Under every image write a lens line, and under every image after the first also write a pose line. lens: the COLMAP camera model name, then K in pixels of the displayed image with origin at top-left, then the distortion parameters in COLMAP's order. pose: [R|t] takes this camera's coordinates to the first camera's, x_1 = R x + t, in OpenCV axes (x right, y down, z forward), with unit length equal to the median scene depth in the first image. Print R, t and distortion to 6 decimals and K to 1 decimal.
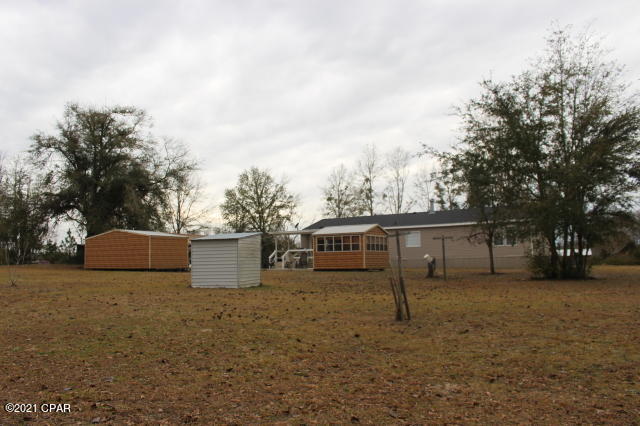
lens RADIAL K [[528.3, 0, 321.1], [0, 528.3, 211.1], [0, 0, 1]] dist [-0.139246, 0.100786]
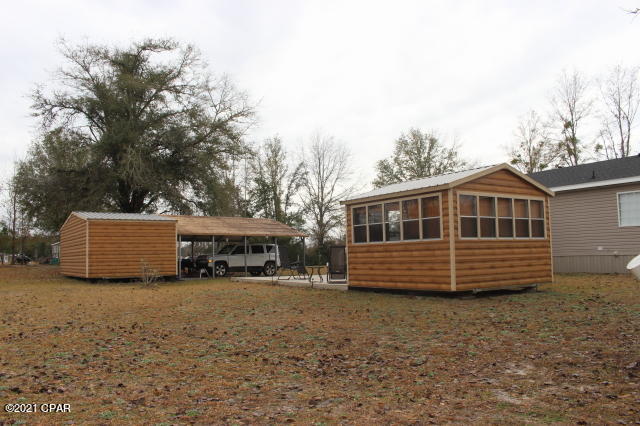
lens RADIAL K [[528.3, 0, 316.6], [0, 528.3, 209.5], [0, 0, 1]] dist [-0.139246, 0.100786]
pose [[0.906726, -0.042408, -0.419582, 0.099708], [0.050356, 0.998700, 0.007879, 0.033814], [0.418703, -0.028273, 0.907683, 0.452953]]
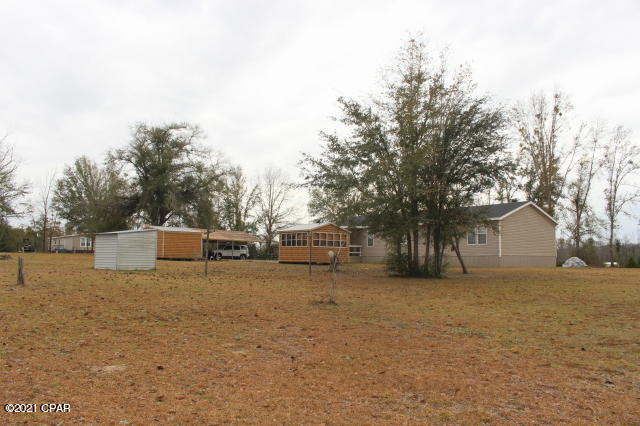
lens RADIAL K [[528.3, 0, 316.5], [0, 528.3, 216.8], [0, 0, 1]] dist [-0.139246, 0.100786]
pose [[0.943913, 0.001146, -0.330193, 0.320513], [0.004977, 0.999831, 0.017698, -0.004733], [0.330157, -0.018349, 0.943748, -0.036967]]
